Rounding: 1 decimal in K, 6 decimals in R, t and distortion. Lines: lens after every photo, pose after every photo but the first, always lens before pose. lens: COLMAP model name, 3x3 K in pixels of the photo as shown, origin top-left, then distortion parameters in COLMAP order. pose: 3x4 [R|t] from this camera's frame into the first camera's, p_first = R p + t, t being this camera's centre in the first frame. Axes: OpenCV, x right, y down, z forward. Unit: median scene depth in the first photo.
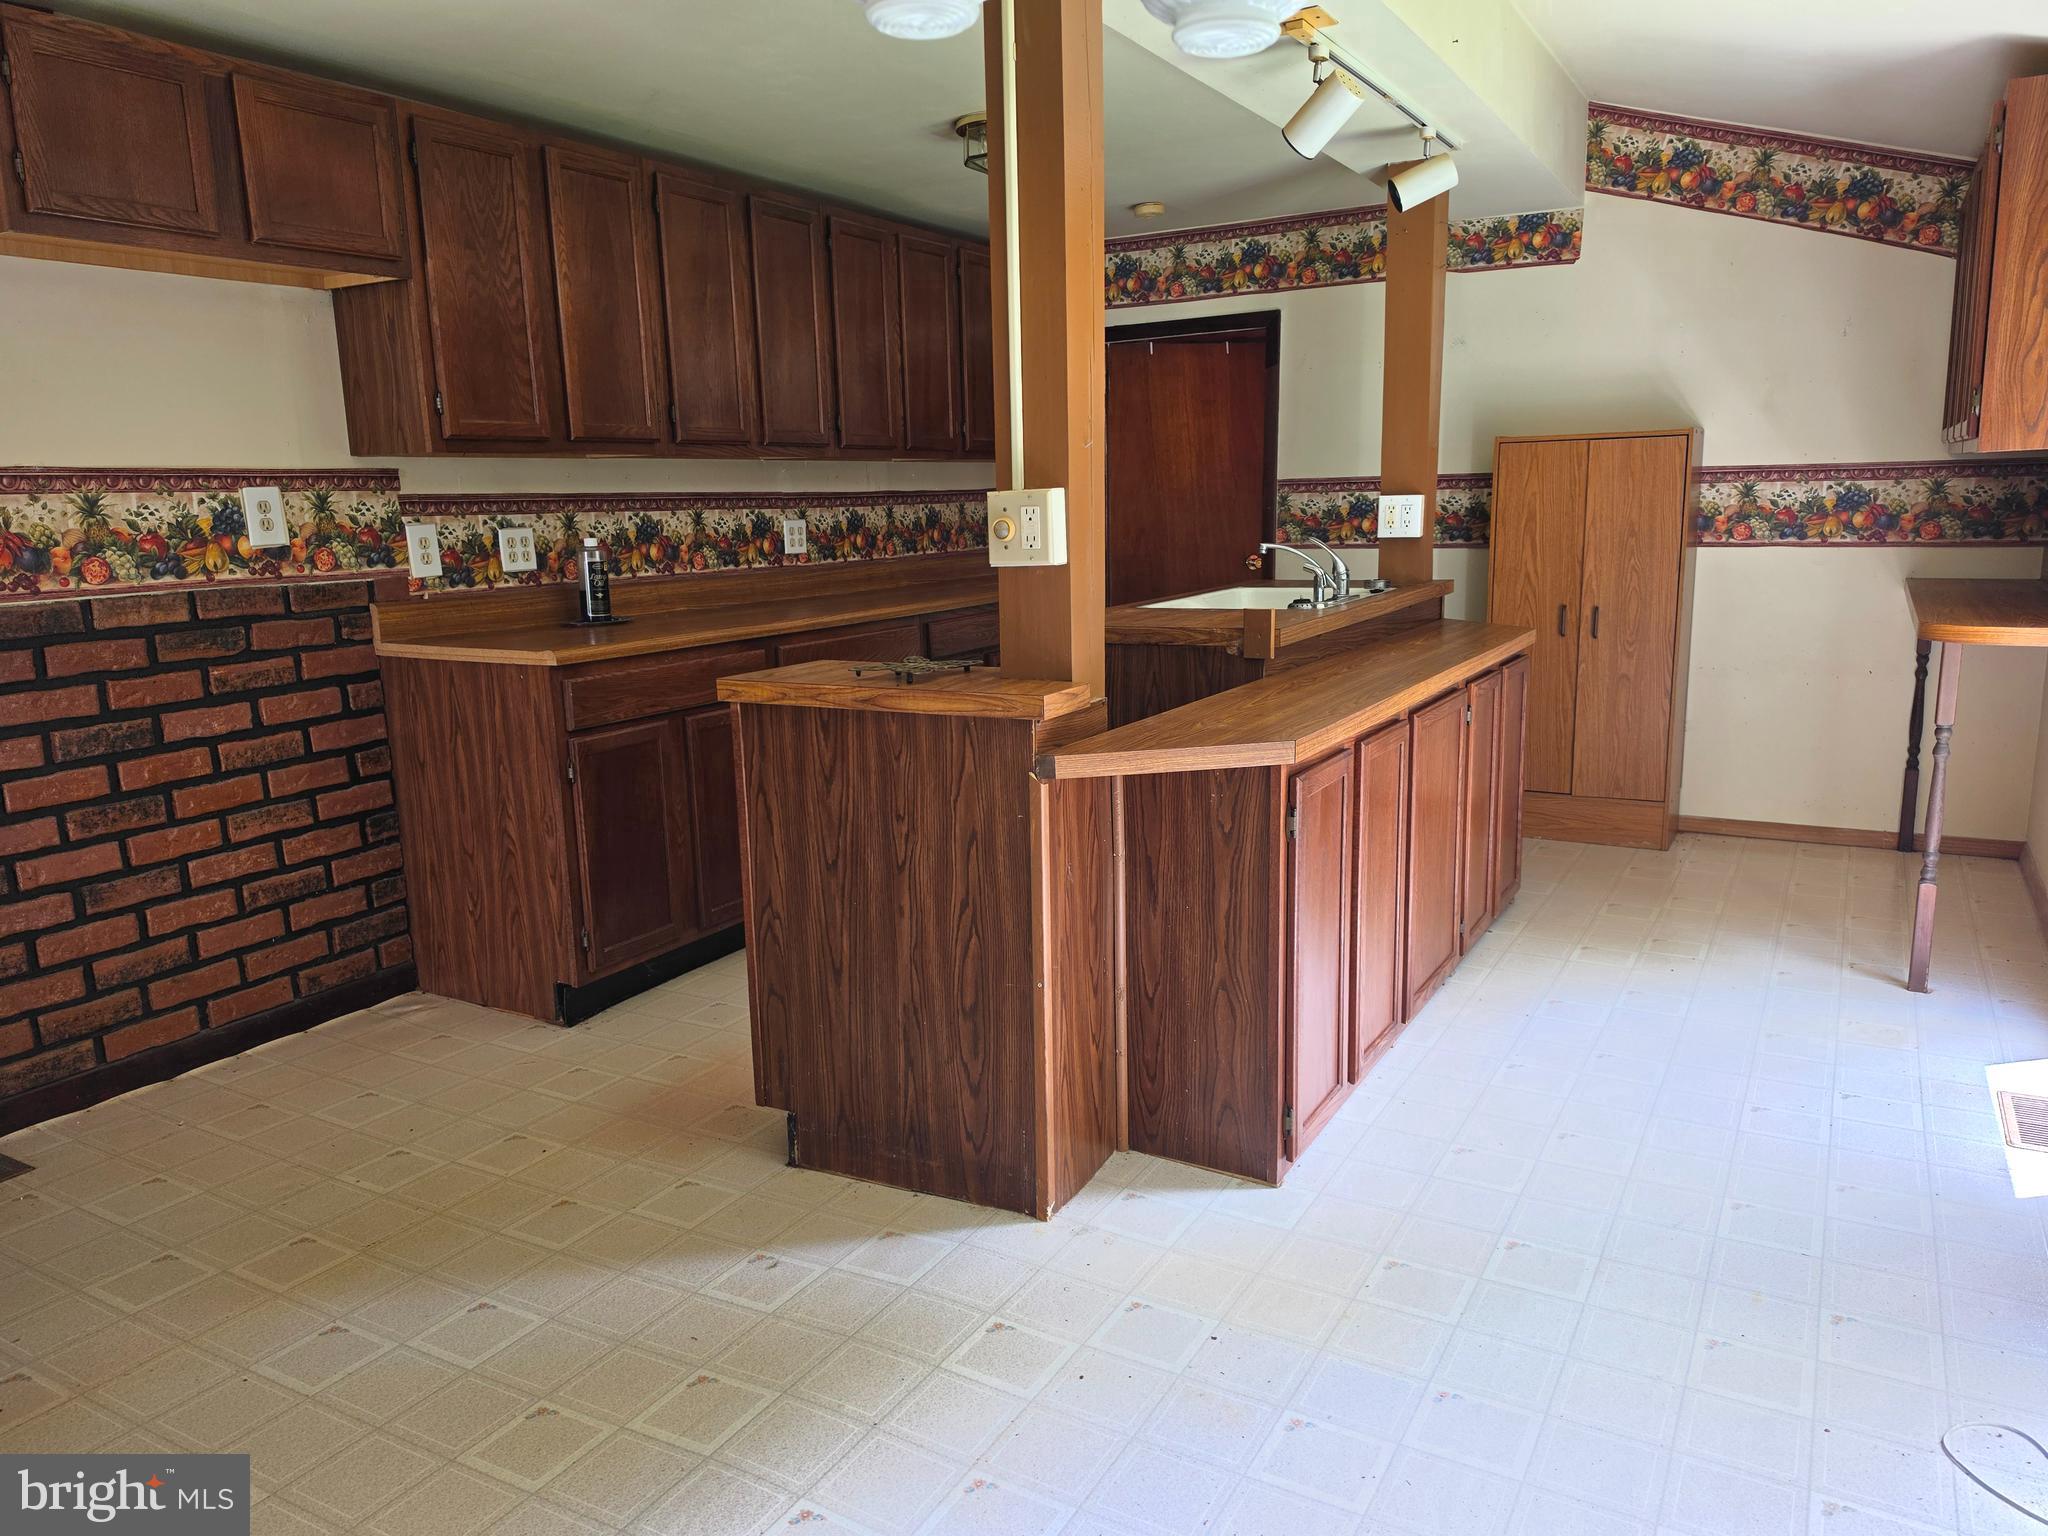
lens RADIAL K [[1442.5, 0, 1023.9], [0, 1442.5, 784.6], [0, 0, 1]] dist [0.077833, -0.102859]
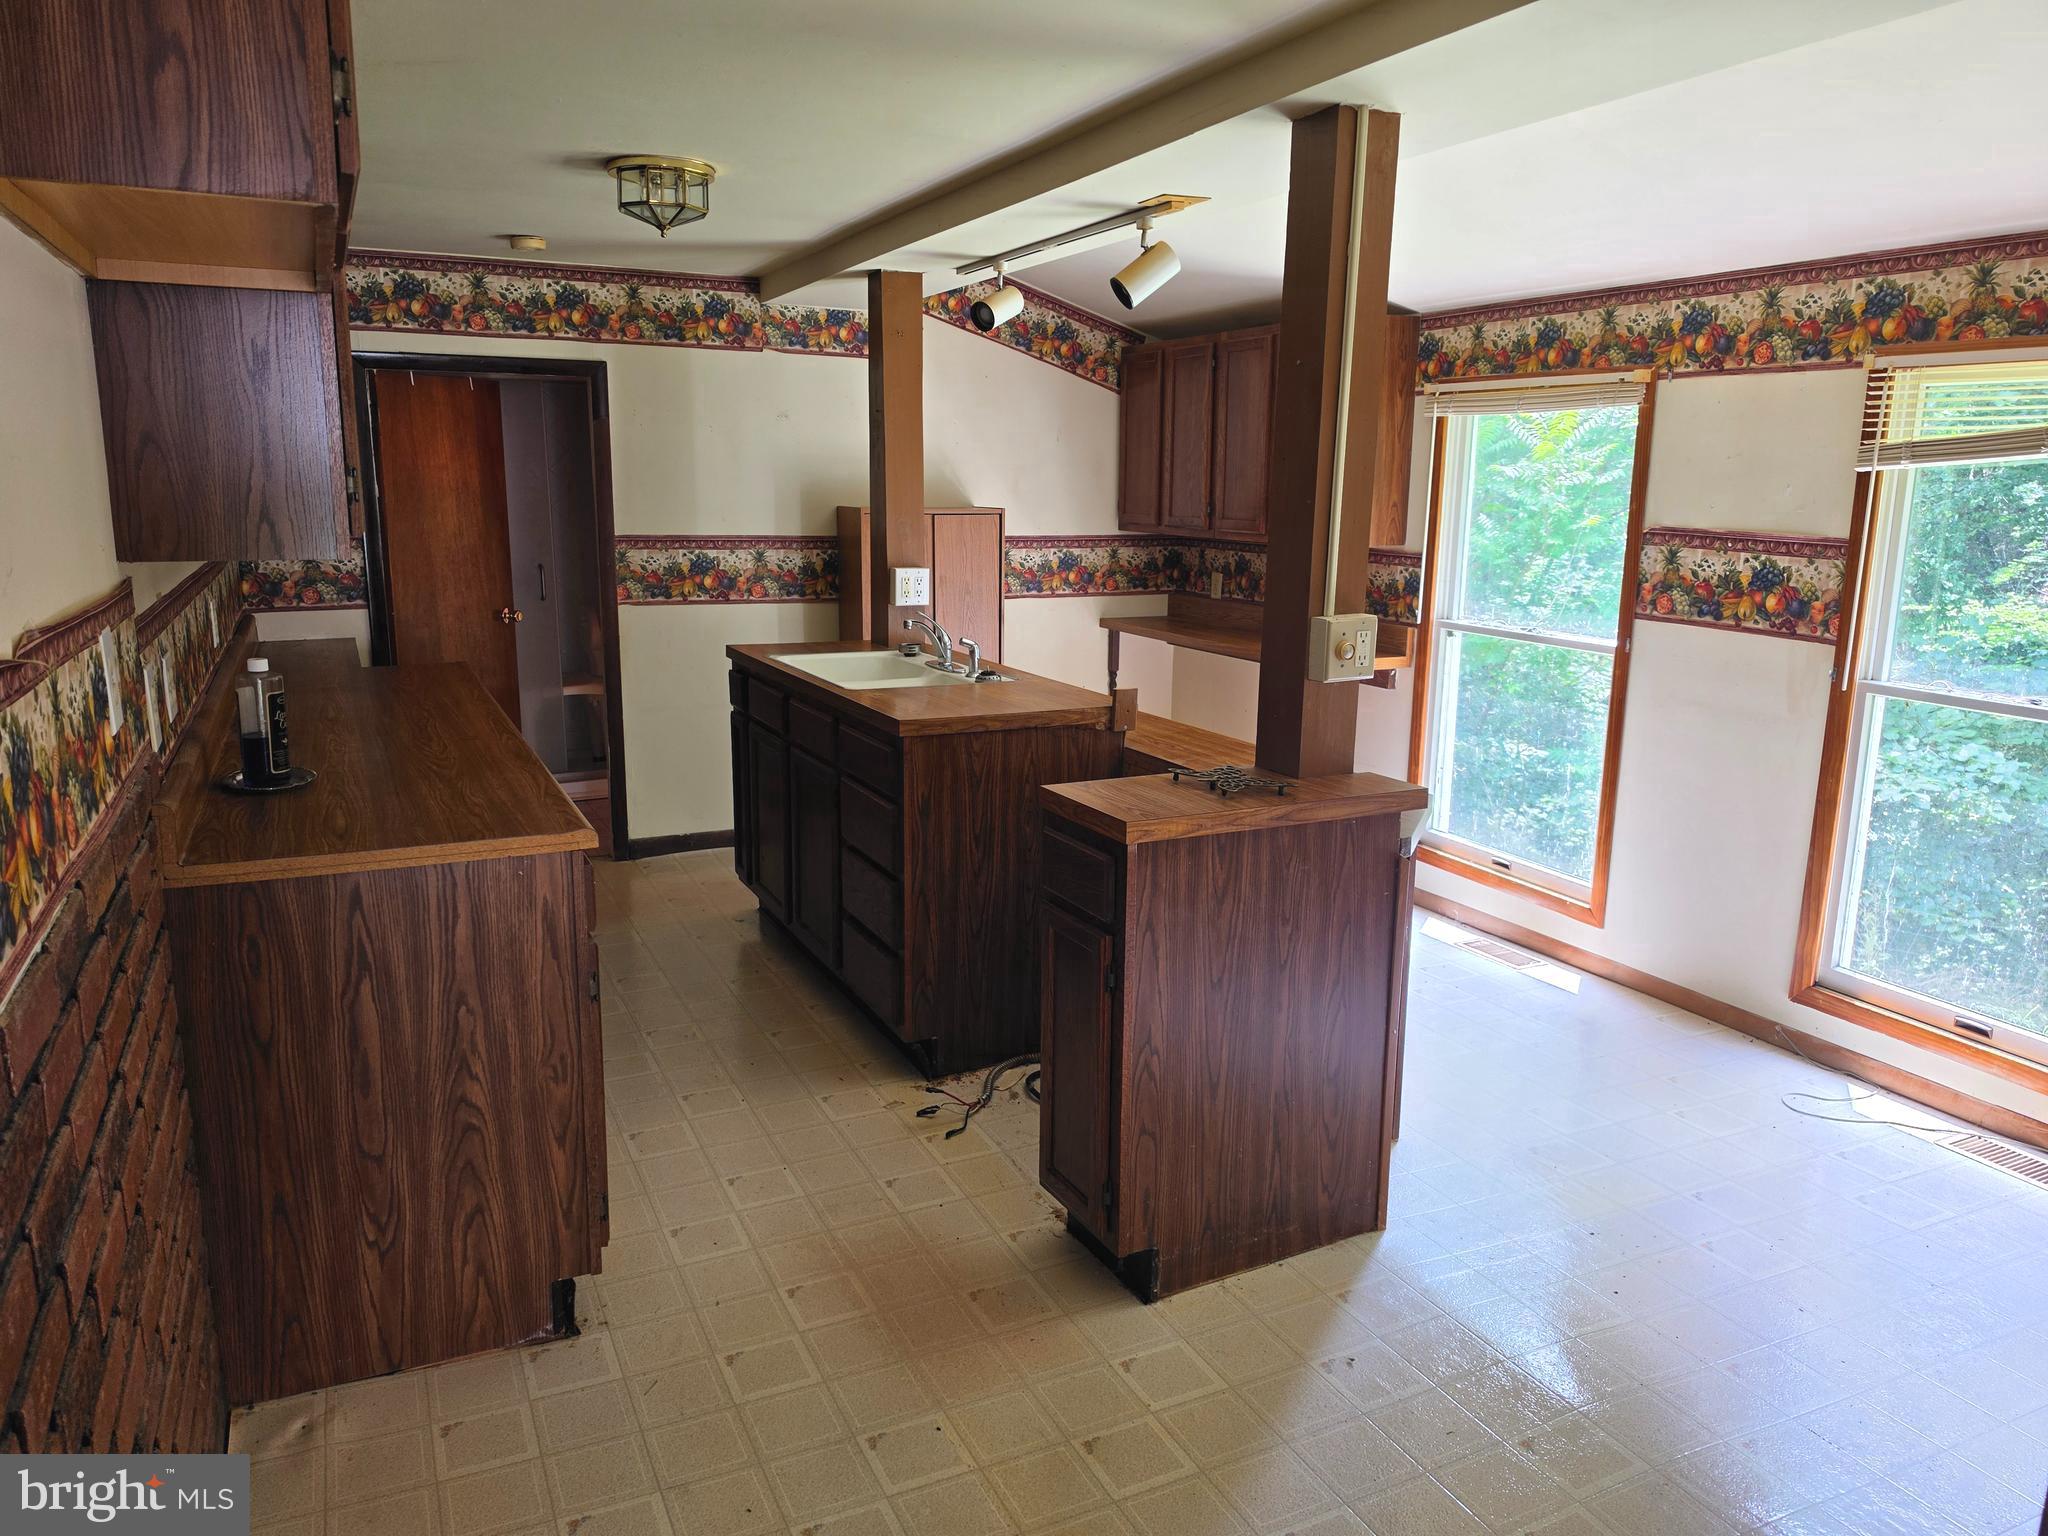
lens RADIAL K [[1414.9, 0, 1024.0], [0, 1414.9, 768.0], [0, 0, 1]] dist [0.076458, -0.114147]
pose [[0.562414, -0.133110, 0.816071, -0.717742], [0.136763, 0.988338, 0.066955, -0.128265], [-0.815467, 0.073952, 0.574060, 0.375225]]
